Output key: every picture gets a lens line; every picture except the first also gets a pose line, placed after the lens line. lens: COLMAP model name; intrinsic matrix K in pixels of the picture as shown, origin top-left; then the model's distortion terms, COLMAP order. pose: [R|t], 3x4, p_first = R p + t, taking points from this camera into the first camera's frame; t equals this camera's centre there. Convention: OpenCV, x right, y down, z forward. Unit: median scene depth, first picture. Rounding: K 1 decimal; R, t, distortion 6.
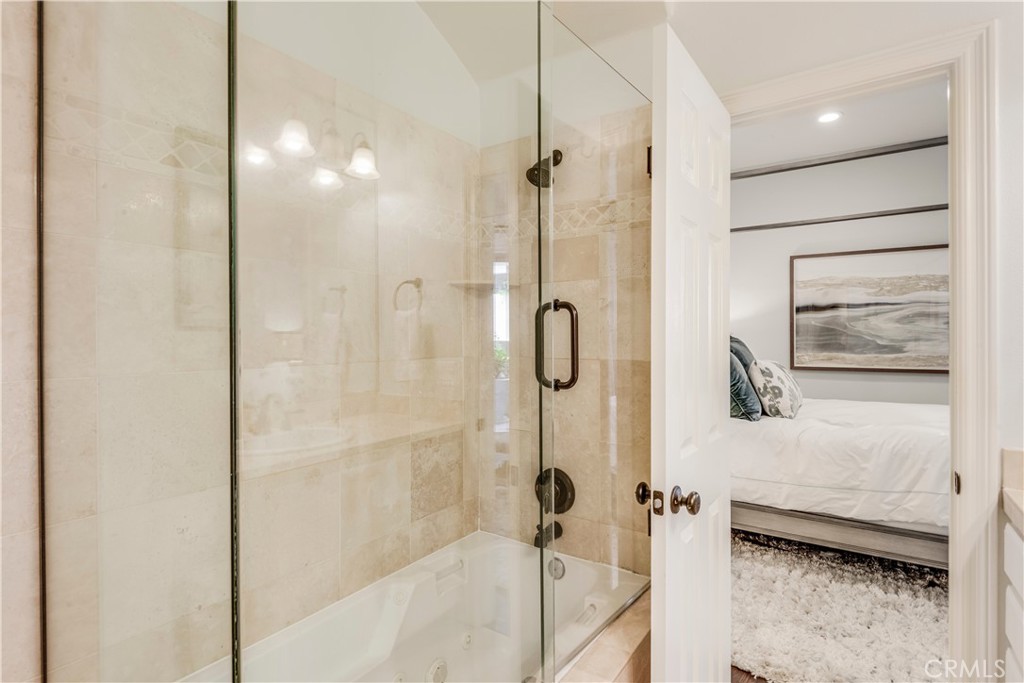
lens RADIAL K [[498.4, 0, 512.0], [0, 498.4, 341.5], [0, 0, 1]] dist [0.029192, -0.025131]
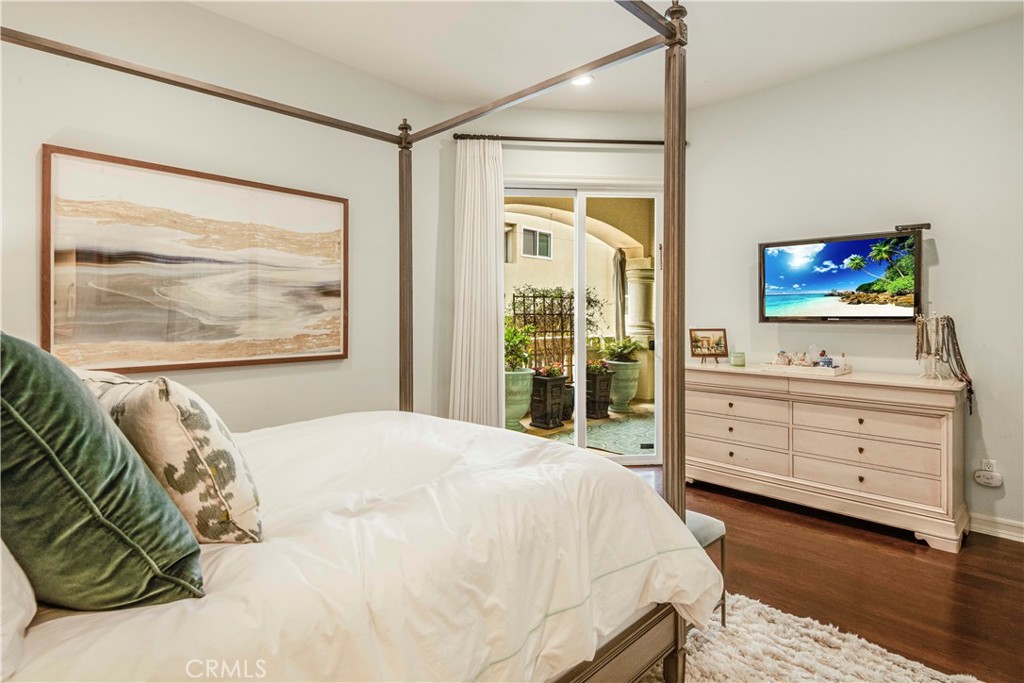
lens RADIAL K [[547.1, 0, 517.0], [0, 547.1, 311.3], [0, 0, 1]] dist [0.001985, 0.000559]
pose [[0.177026, 0.008664, 0.984168, 0.129440], [0.004429, 0.999944, -0.009599, -0.002513], [-0.984196, 0.006058, 0.176978, 0.504602]]
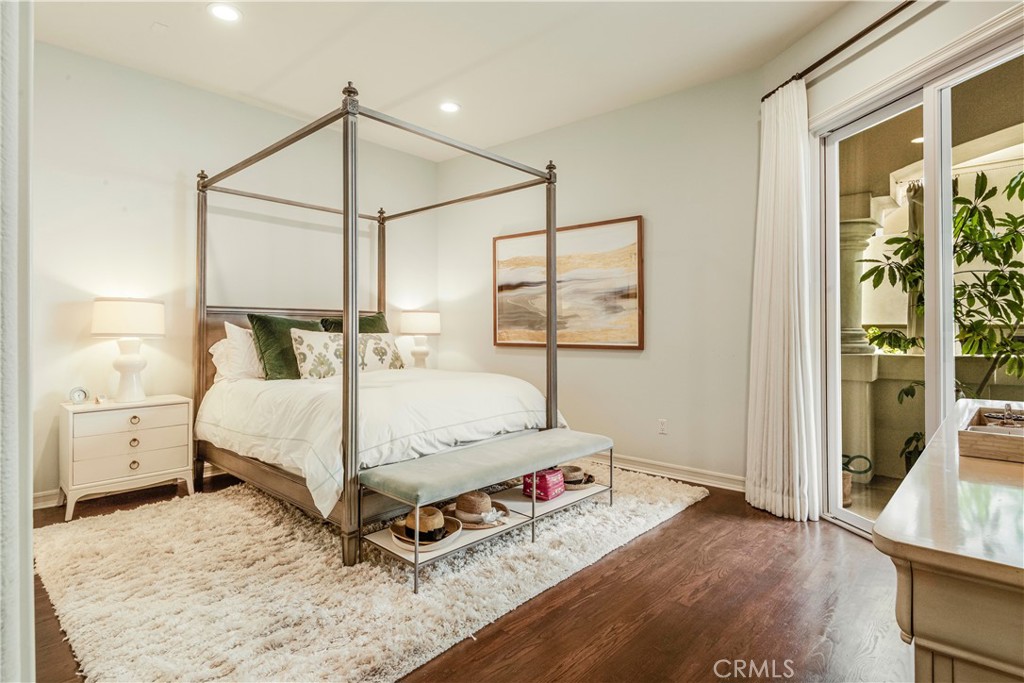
lens RADIAL K [[514.8, 0, 513.7], [0, 514.8, 329.5], [0, 0, 1]] dist [0.046849, -0.000134]
pose [[0.992762, 0.004066, -0.120030, 0.802432], [-0.004965, 0.999962, -0.007192, 0.032373], [0.119996, 0.007736, 0.992744, -0.064735]]
